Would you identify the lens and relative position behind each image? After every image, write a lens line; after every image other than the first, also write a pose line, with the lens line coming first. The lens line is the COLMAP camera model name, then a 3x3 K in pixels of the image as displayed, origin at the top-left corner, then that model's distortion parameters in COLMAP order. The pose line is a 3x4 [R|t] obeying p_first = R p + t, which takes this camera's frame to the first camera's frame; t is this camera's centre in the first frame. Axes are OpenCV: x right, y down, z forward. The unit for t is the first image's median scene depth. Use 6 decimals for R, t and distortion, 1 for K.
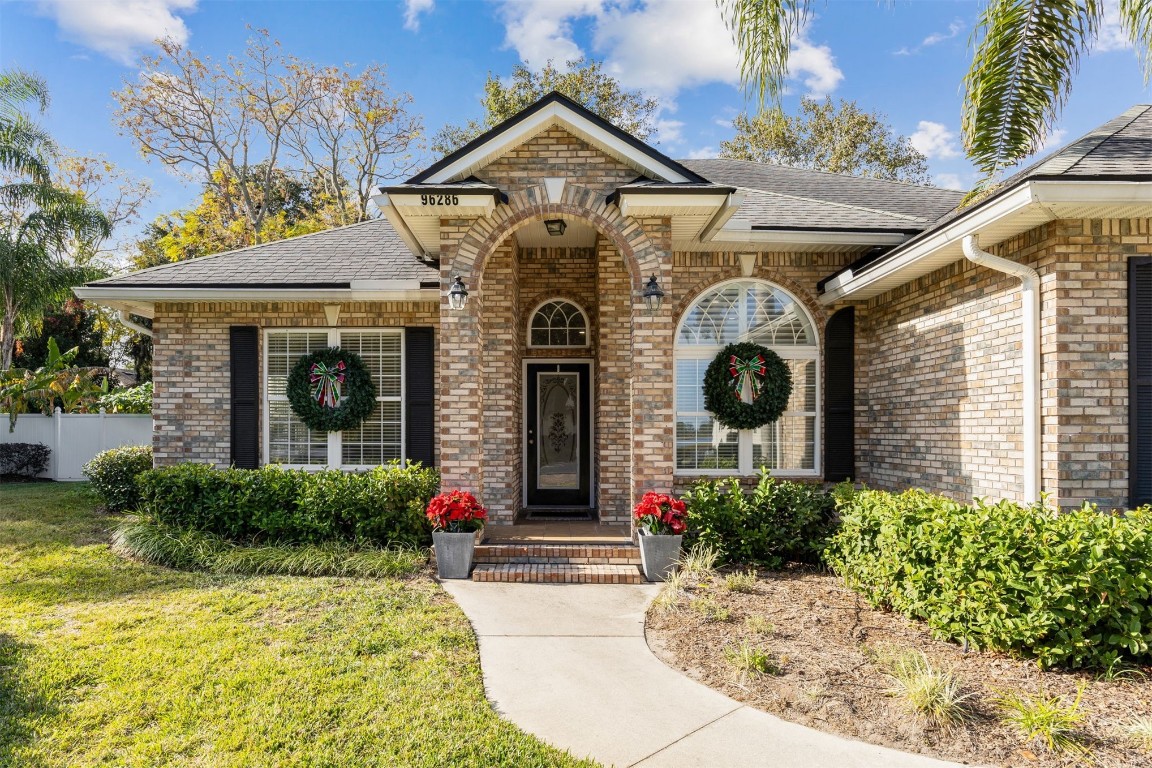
lens RADIAL K [[597.8, 0, 576.0], [0, 597.8, 407.5], [0, 0, 1]] dist [-0.000559, 0.000033]
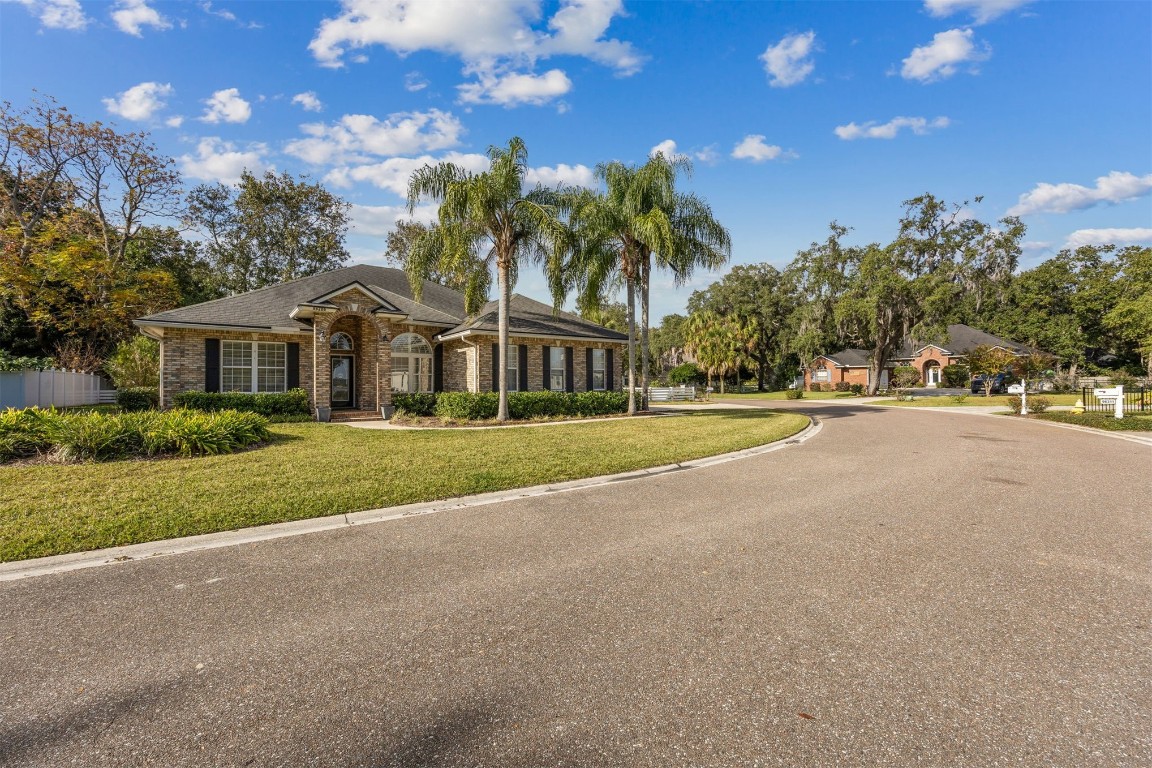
lens RADIAL K [[442.7, 0, 575.0], [0, 442.7, 382.6], [0, 0, 1]] dist [-0.000469, 0.000053]
pose [[0.784183, -0.002520, 0.620525, -0.529560], [-0.010009, 0.999810, 0.016709, 0.006419], [-0.620449, -0.019314, 0.784009, -1.505180]]
